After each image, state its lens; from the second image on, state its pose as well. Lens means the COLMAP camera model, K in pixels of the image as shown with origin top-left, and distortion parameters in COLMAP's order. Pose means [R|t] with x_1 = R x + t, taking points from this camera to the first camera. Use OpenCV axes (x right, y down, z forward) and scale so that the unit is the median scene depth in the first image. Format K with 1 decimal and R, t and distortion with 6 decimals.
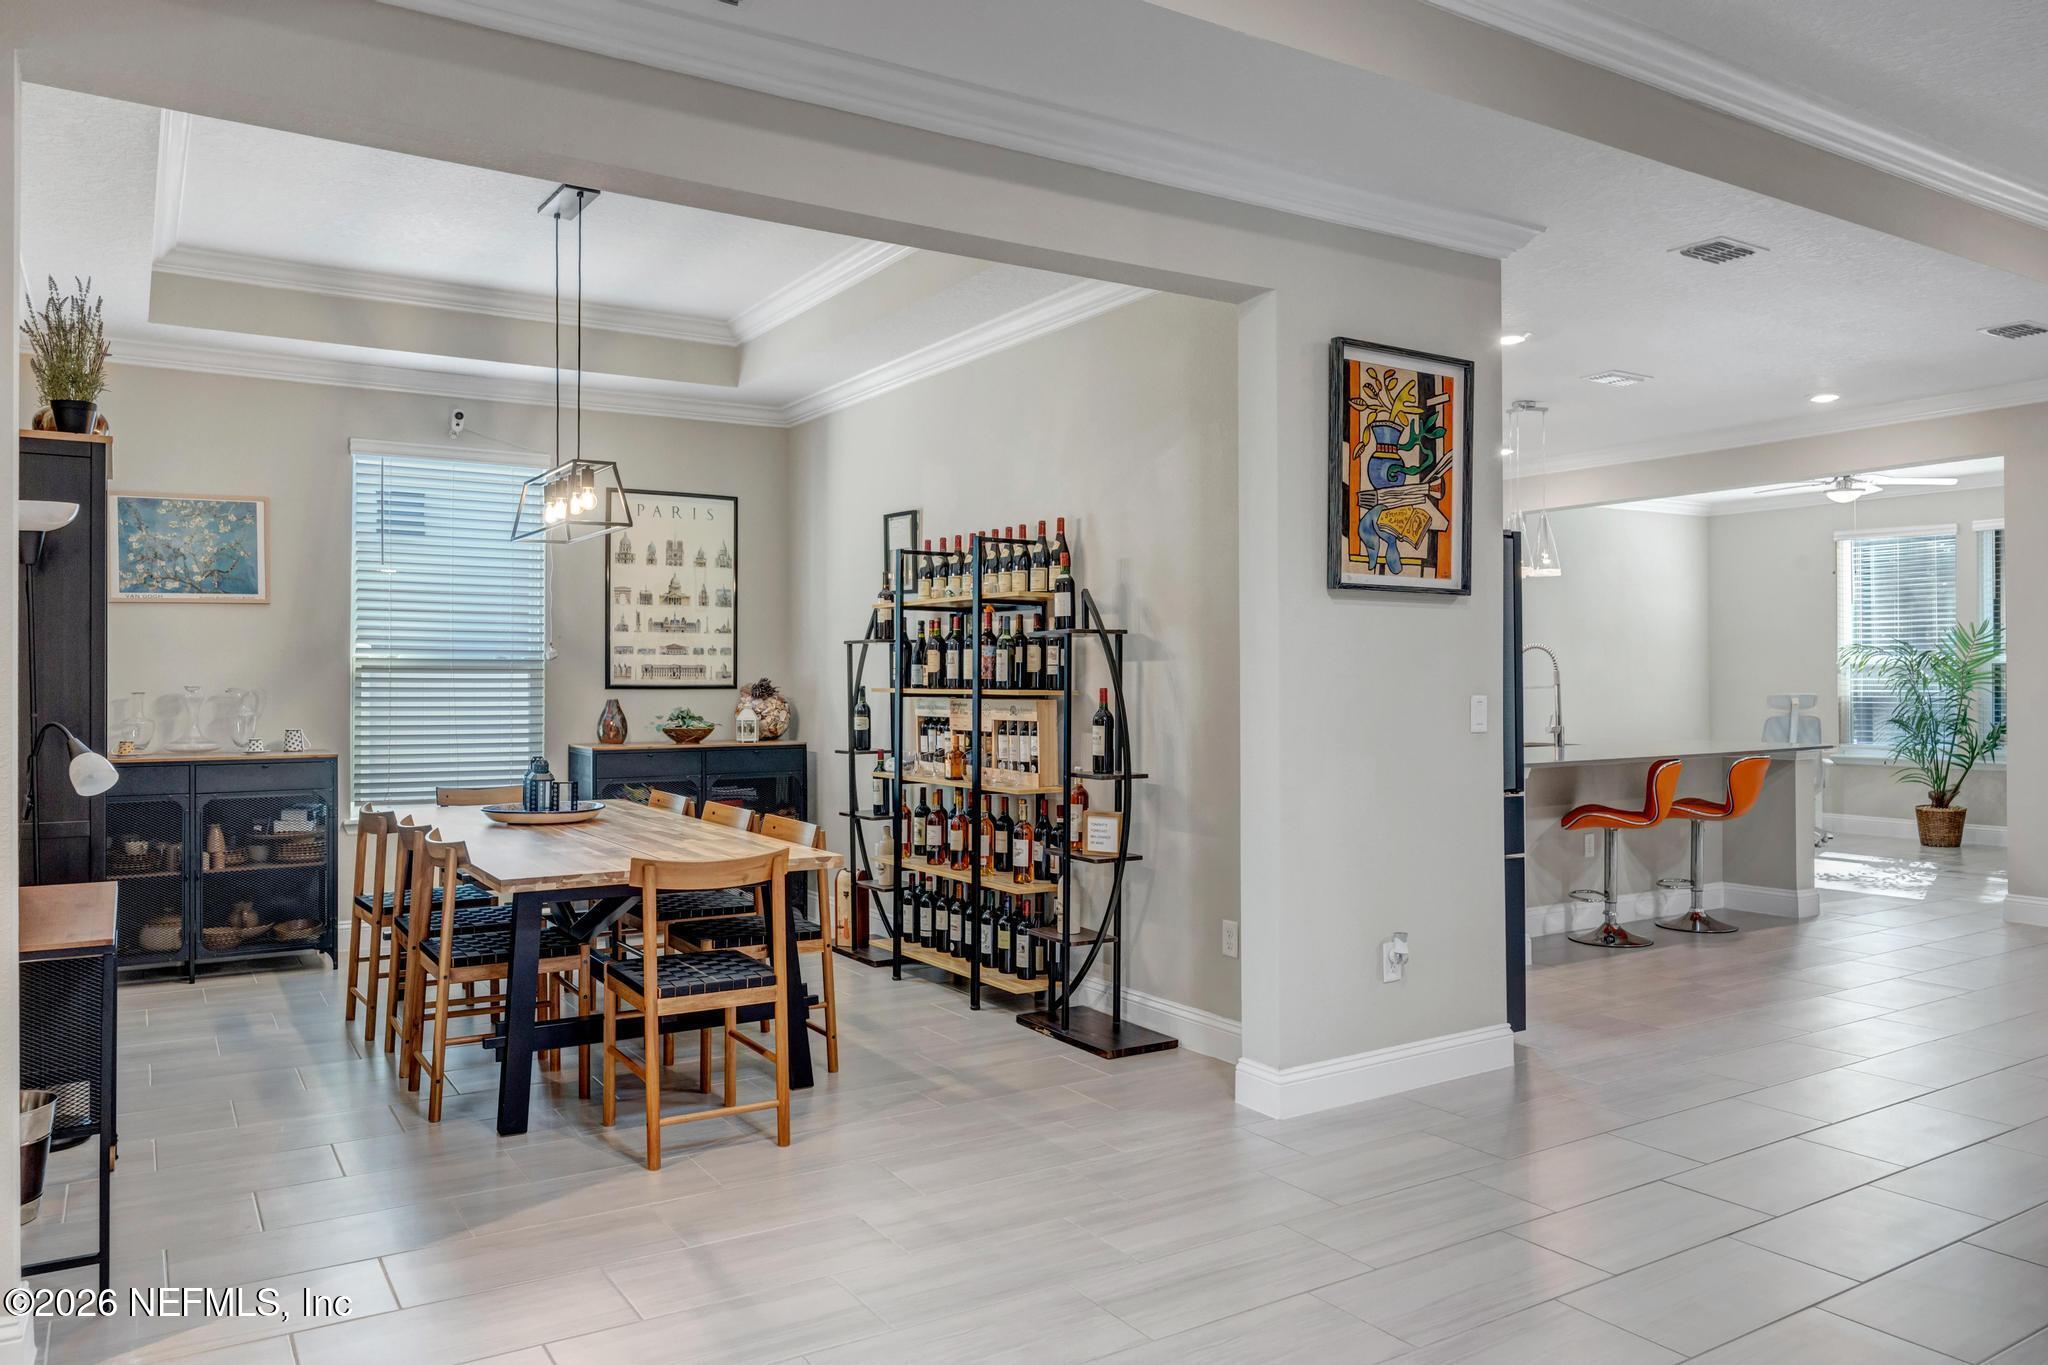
lens RADIAL K [[1421.9, 0, 1024.0], [0, 1421.9, 682.5], [0, 0, 1]] dist [-0.009412, -0.000332]
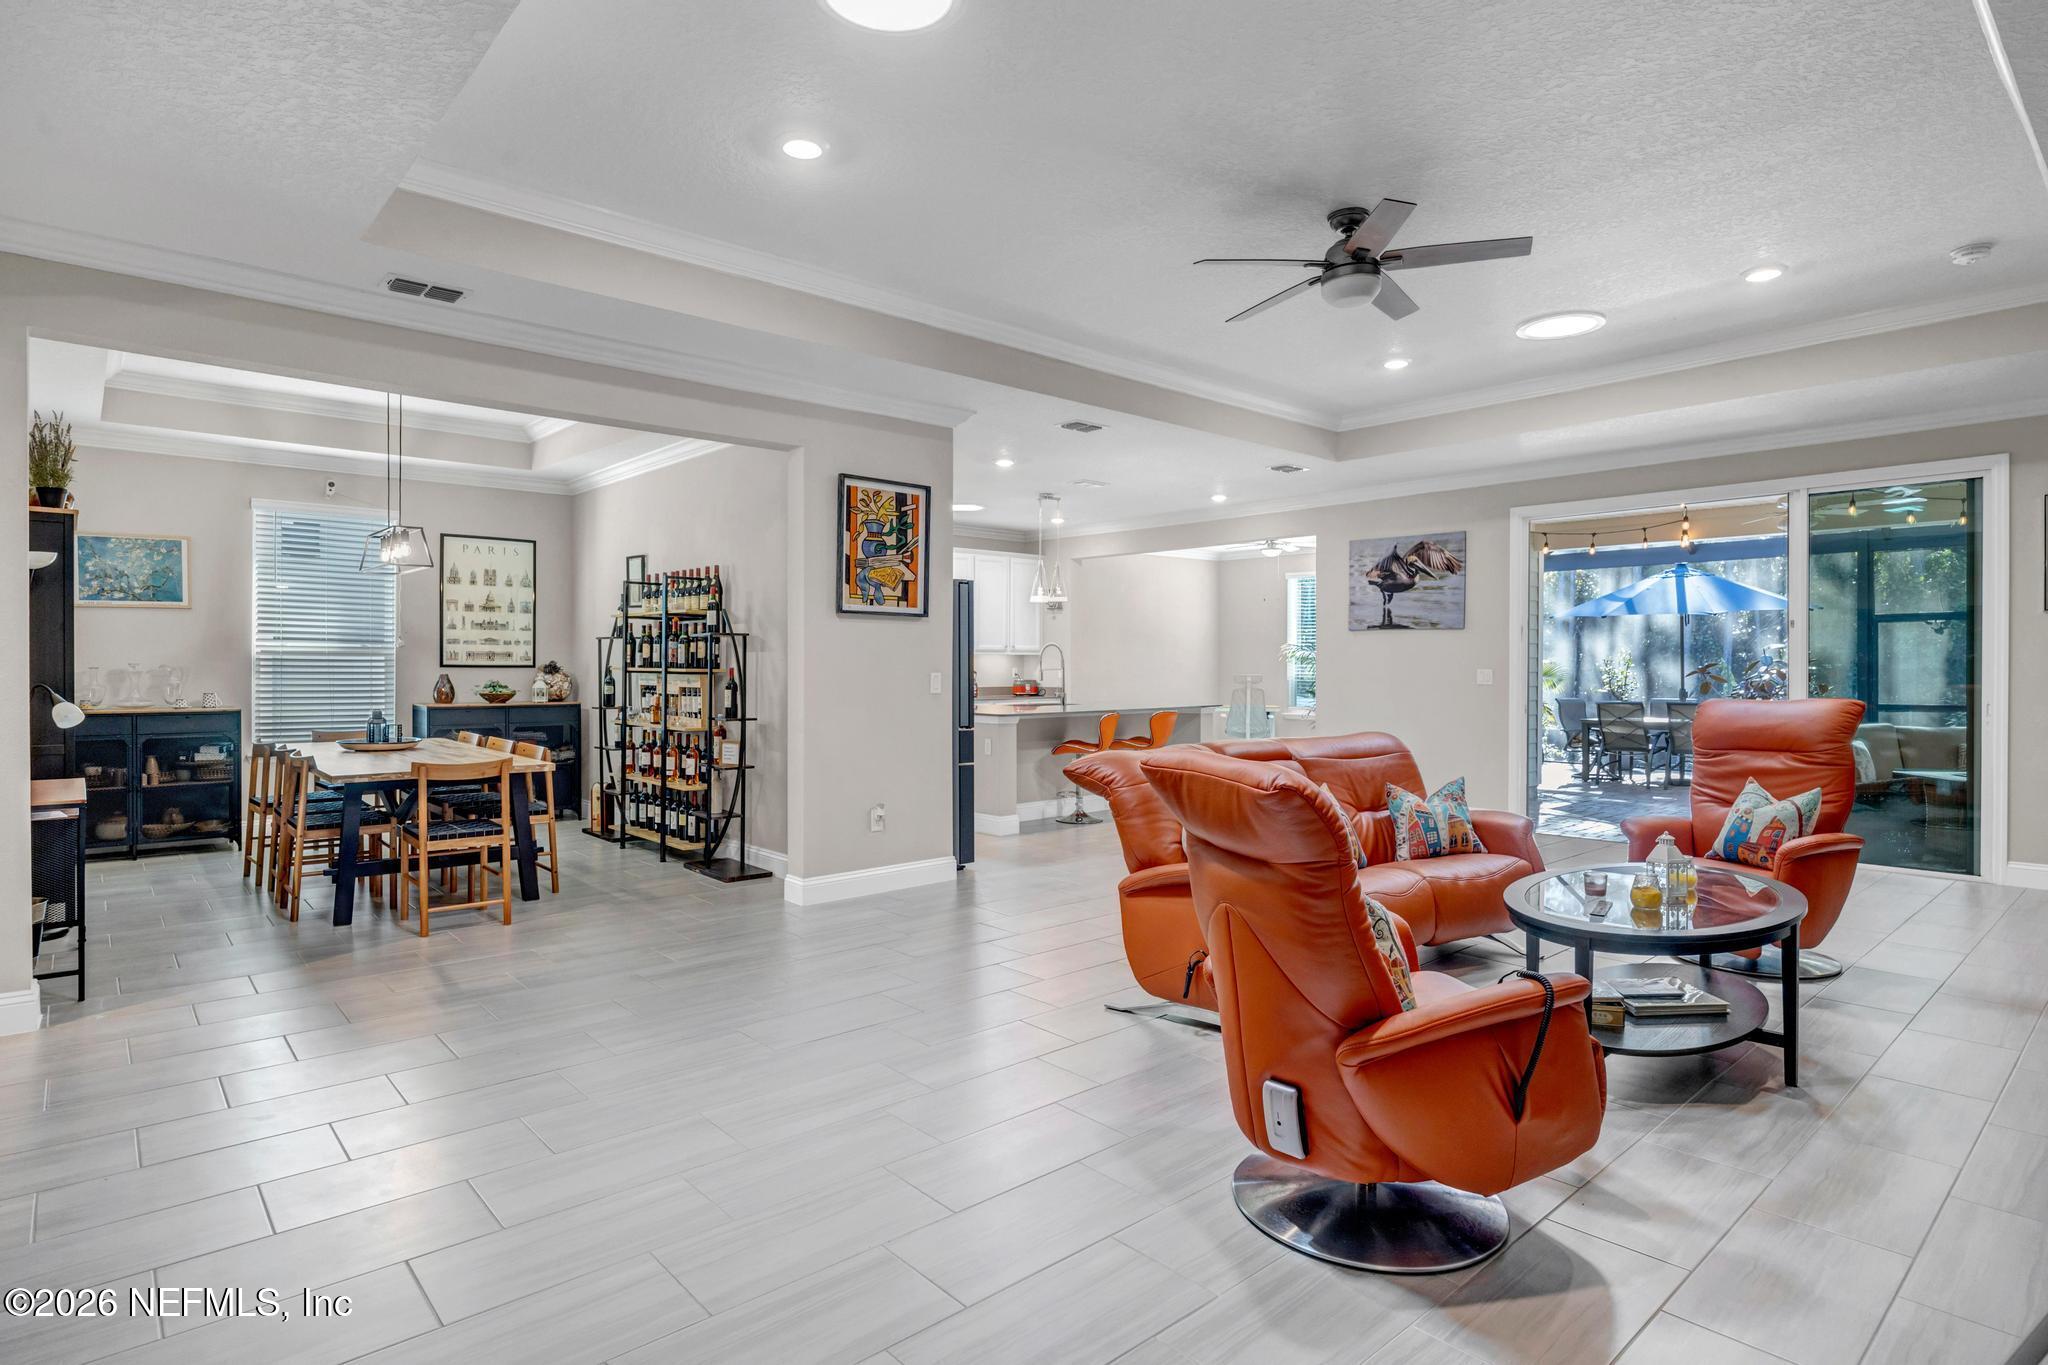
lens RADIAL K [[1078.4, 0, 1024.0], [0, 1078.4, 682.5], [0, 0, 1]] dist [-0.001158, -0.008216]
pose [[0.987183, 0.003698, 0.159551, 0.180064], [-0.006134, 0.999872, 0.014781, 0.000244], [-0.159476, -0.015570, 0.987079, -0.302454]]
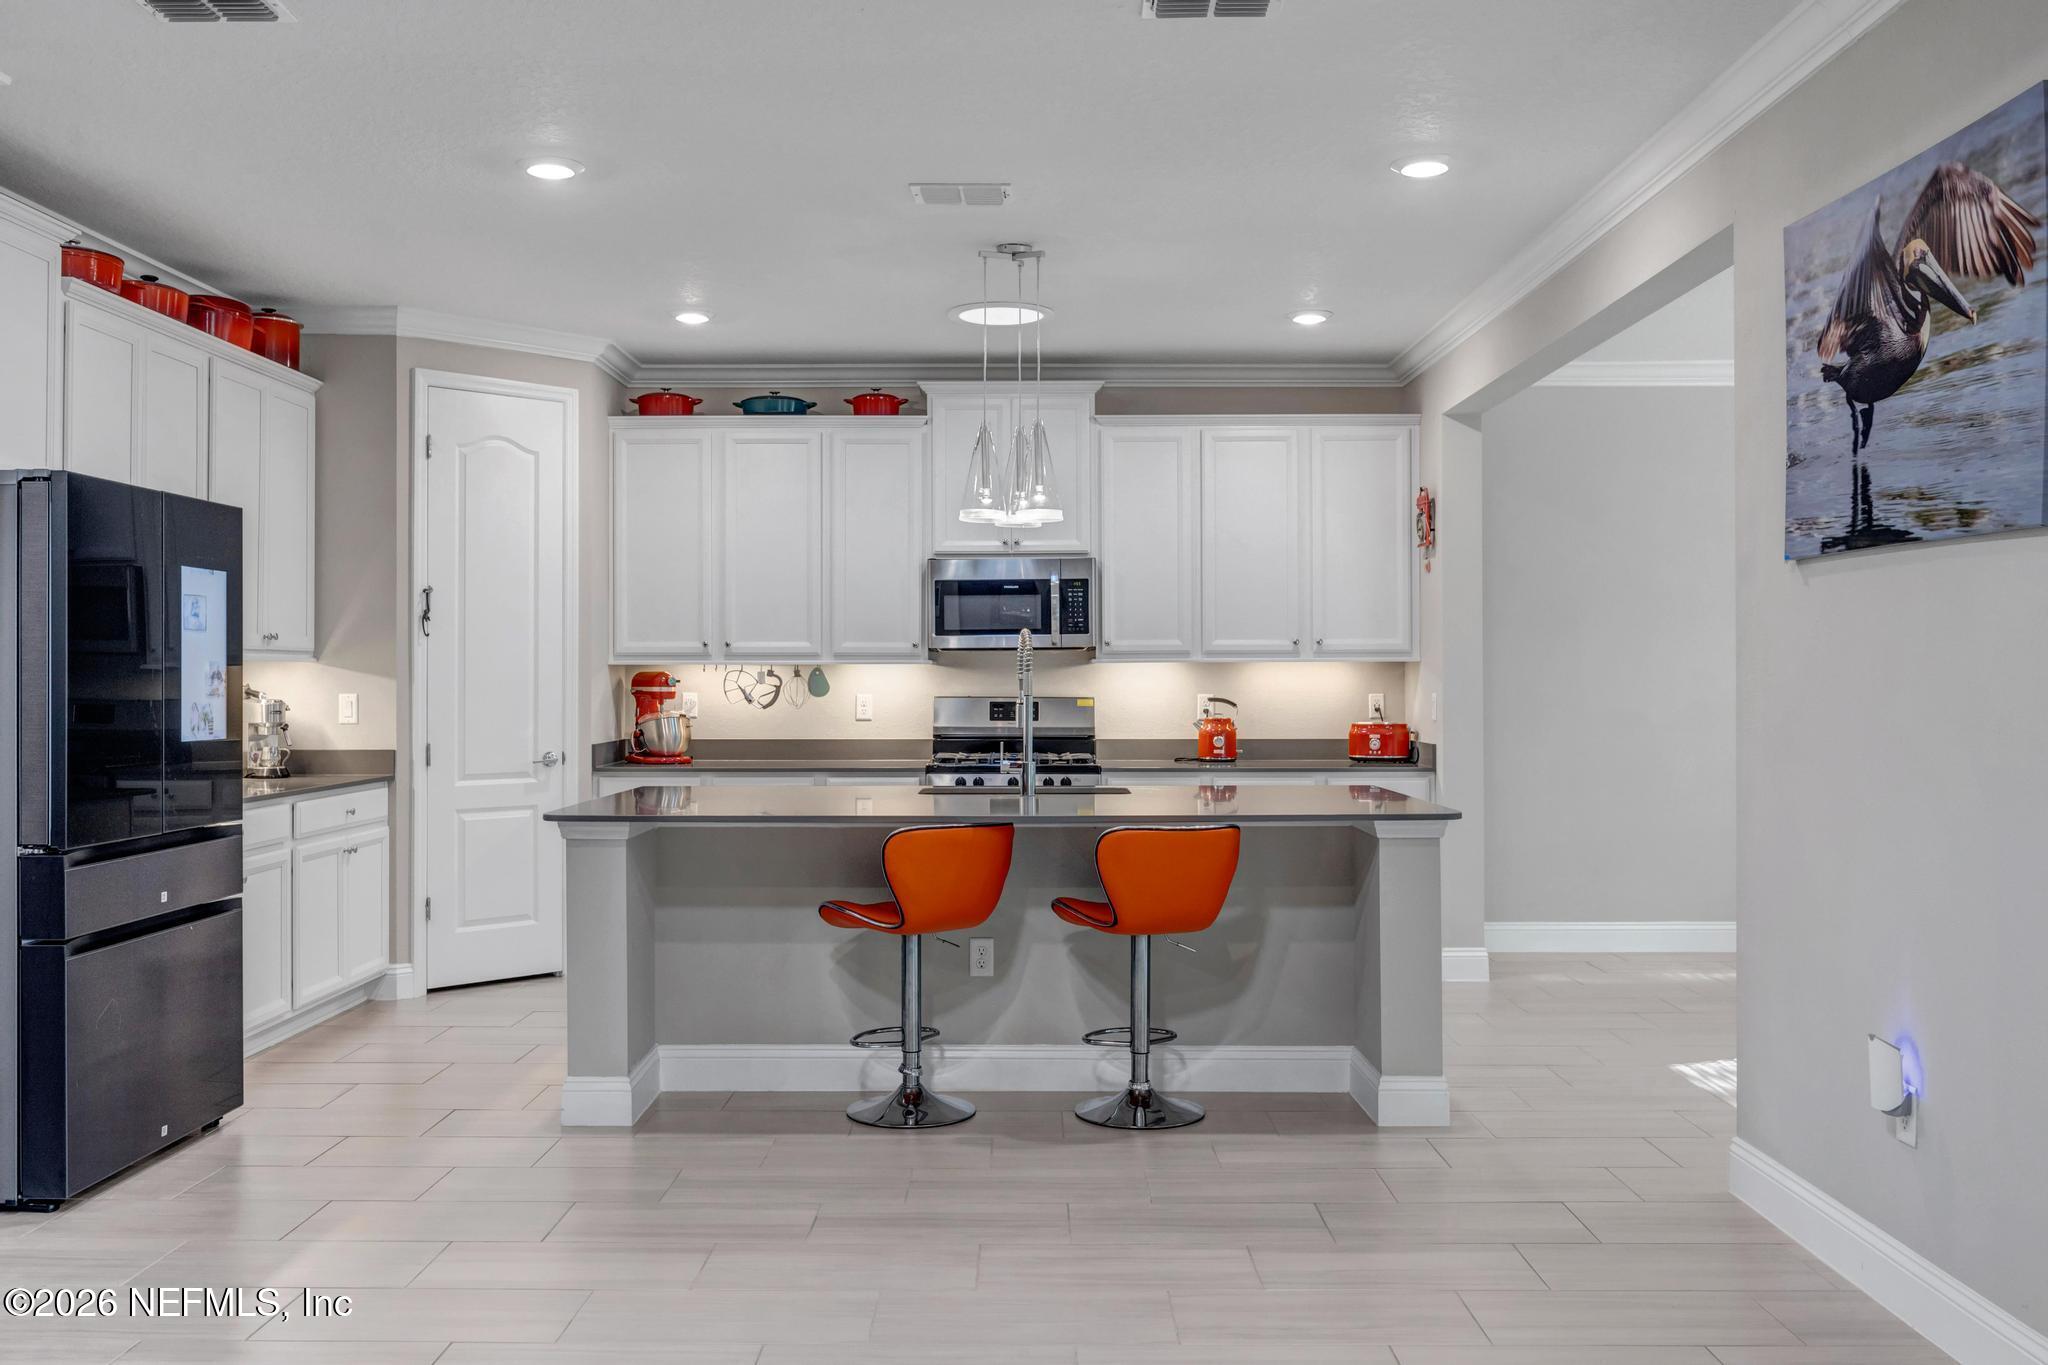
lens RADIAL K [[1742.9, 0, 1024.0], [0, 1742.9, 682.5], [0, 0, 1]] dist [0.001417, 0.004004]
pose [[0.839576, 0.004605, -0.543222, 1.078726], [-0.003386, 0.999989, 0.003243, -0.009856], [0.543231, -0.000884, 0.839583, 0.492386]]
